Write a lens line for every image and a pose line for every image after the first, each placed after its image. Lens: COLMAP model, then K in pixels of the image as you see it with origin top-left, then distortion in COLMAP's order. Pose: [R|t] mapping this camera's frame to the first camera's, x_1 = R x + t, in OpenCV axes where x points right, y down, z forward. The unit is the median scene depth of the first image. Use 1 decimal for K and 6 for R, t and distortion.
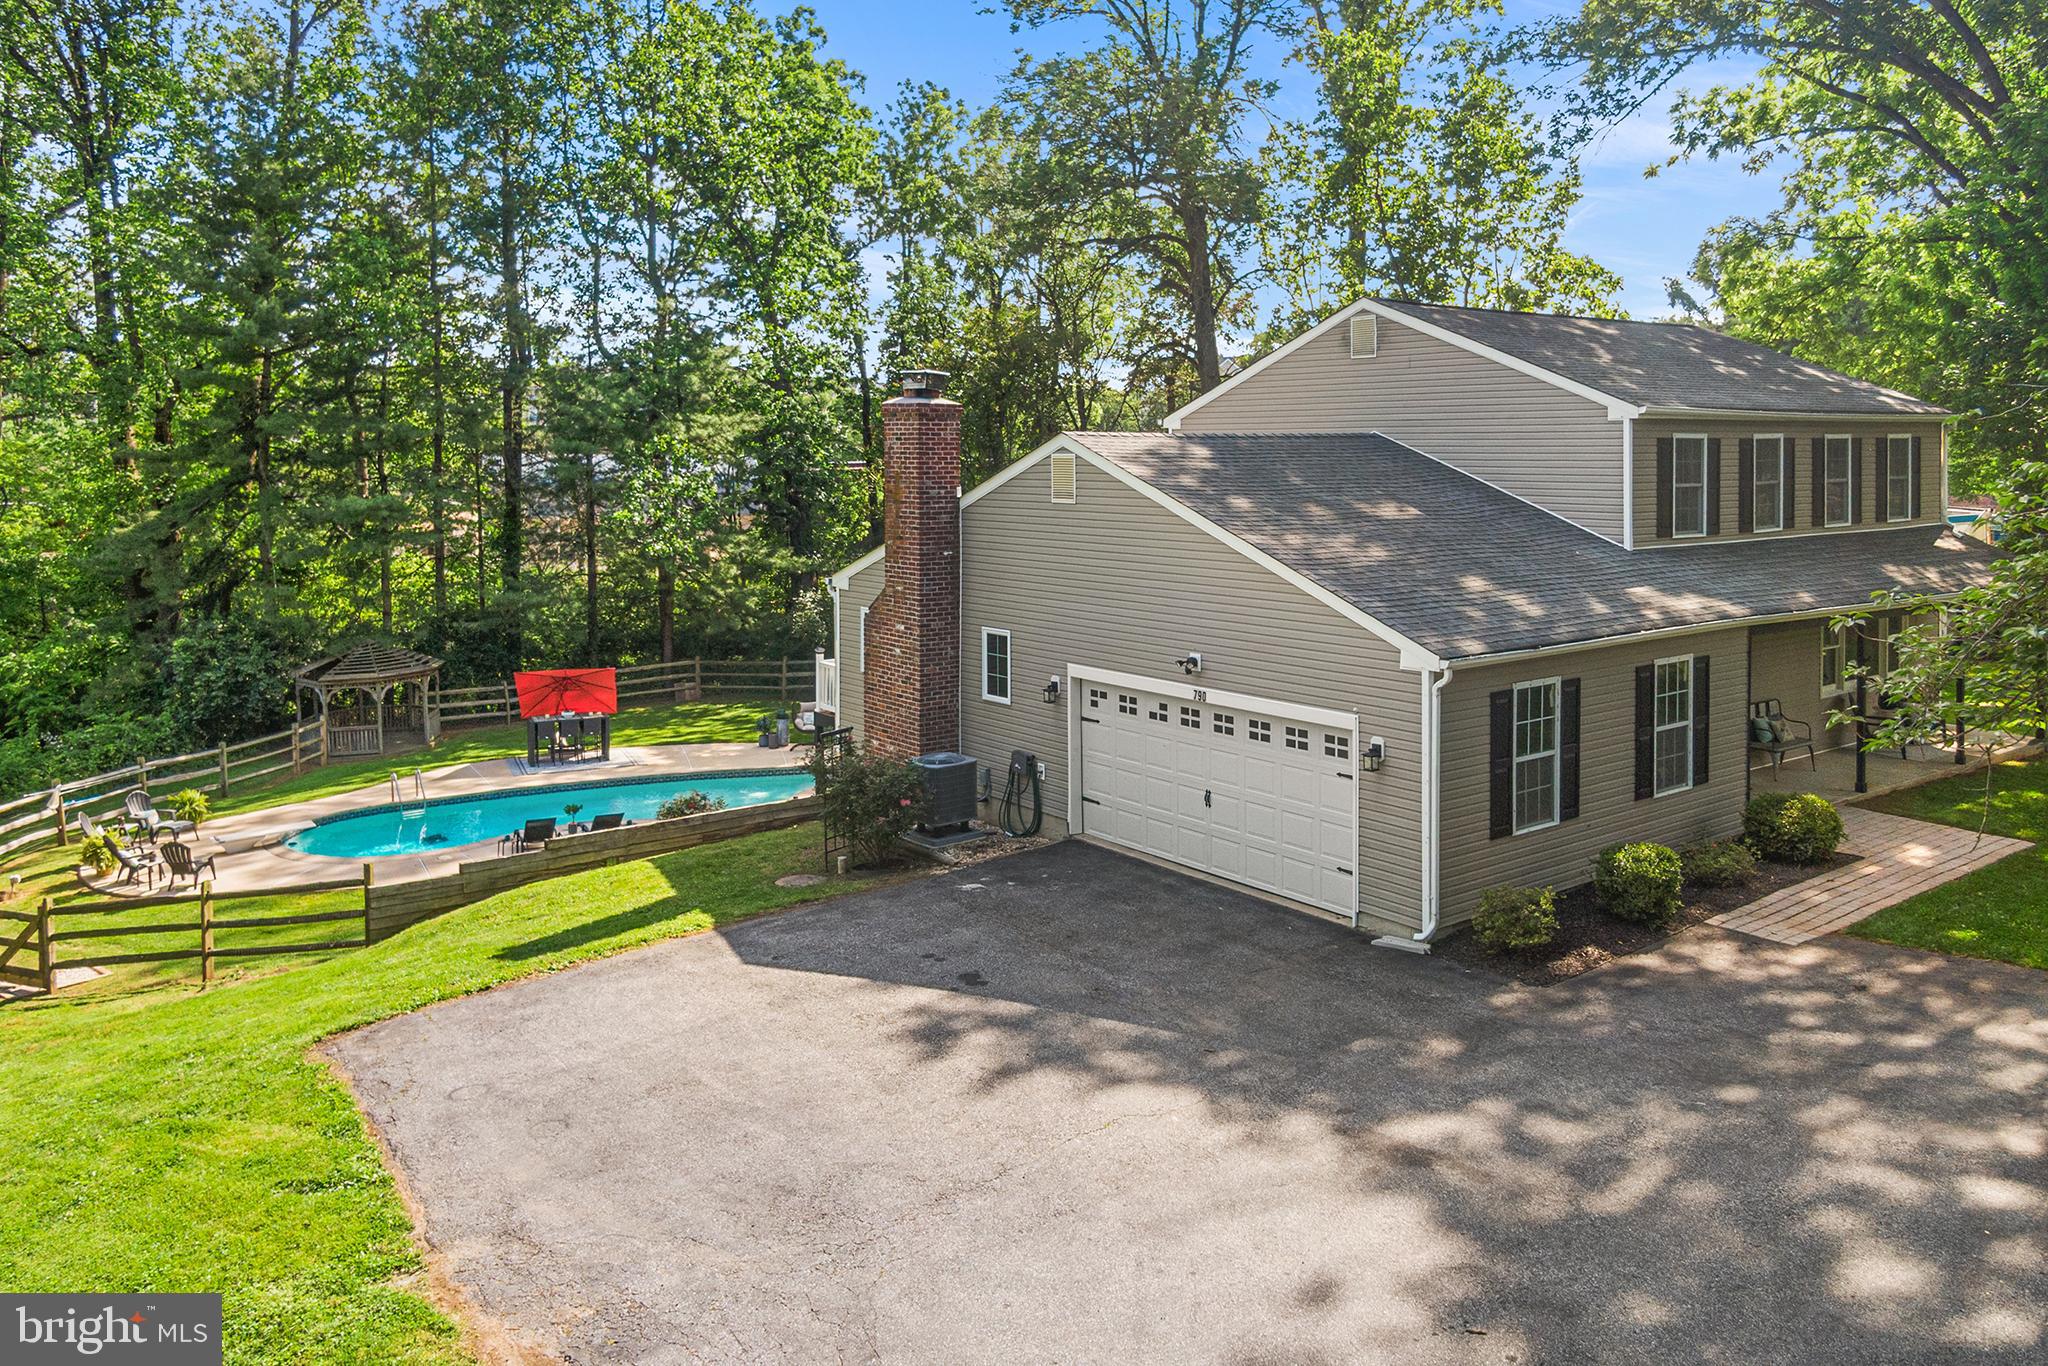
lens RADIAL K [[1526.4, 0, 1030.3], [0, 1526.4, 490.8], [0, 0, 1]] dist [0.033255, -0.042404]
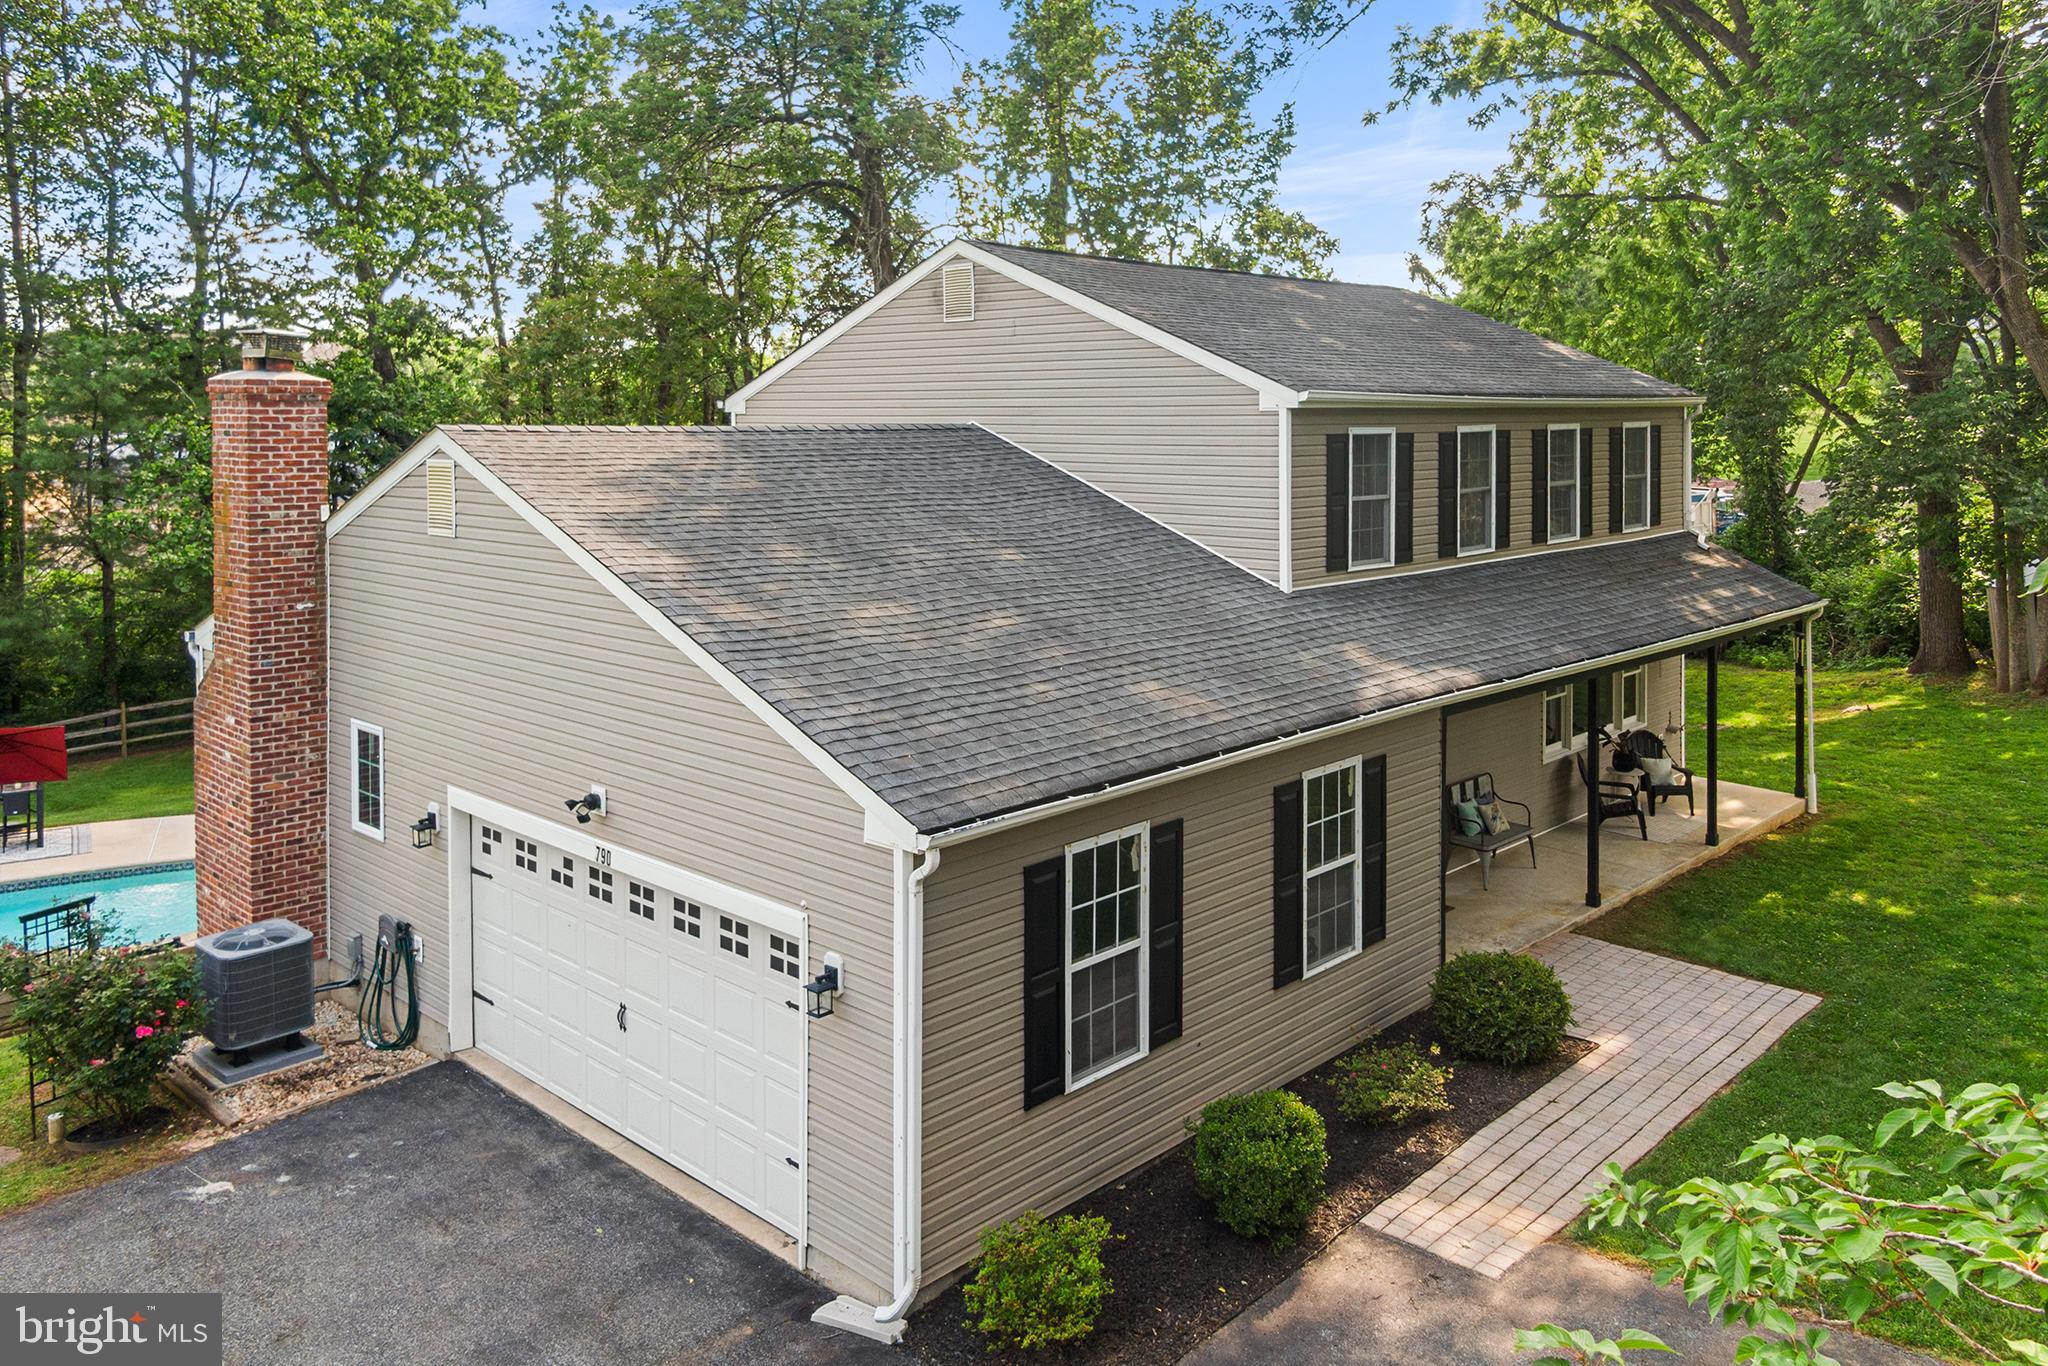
lens RADIAL K [[1531.3, 0, 1032.5], [0, 1531.3, 486.0], [0, 0, 1]] dist [0.055609, -0.057842]
pose [[0.988685, -0.006589, 0.149862, 0.121641], [0.004176, 0.999857, 0.016410, -0.016291], [-0.149949, -0.015598, 0.988571, 0.228522]]
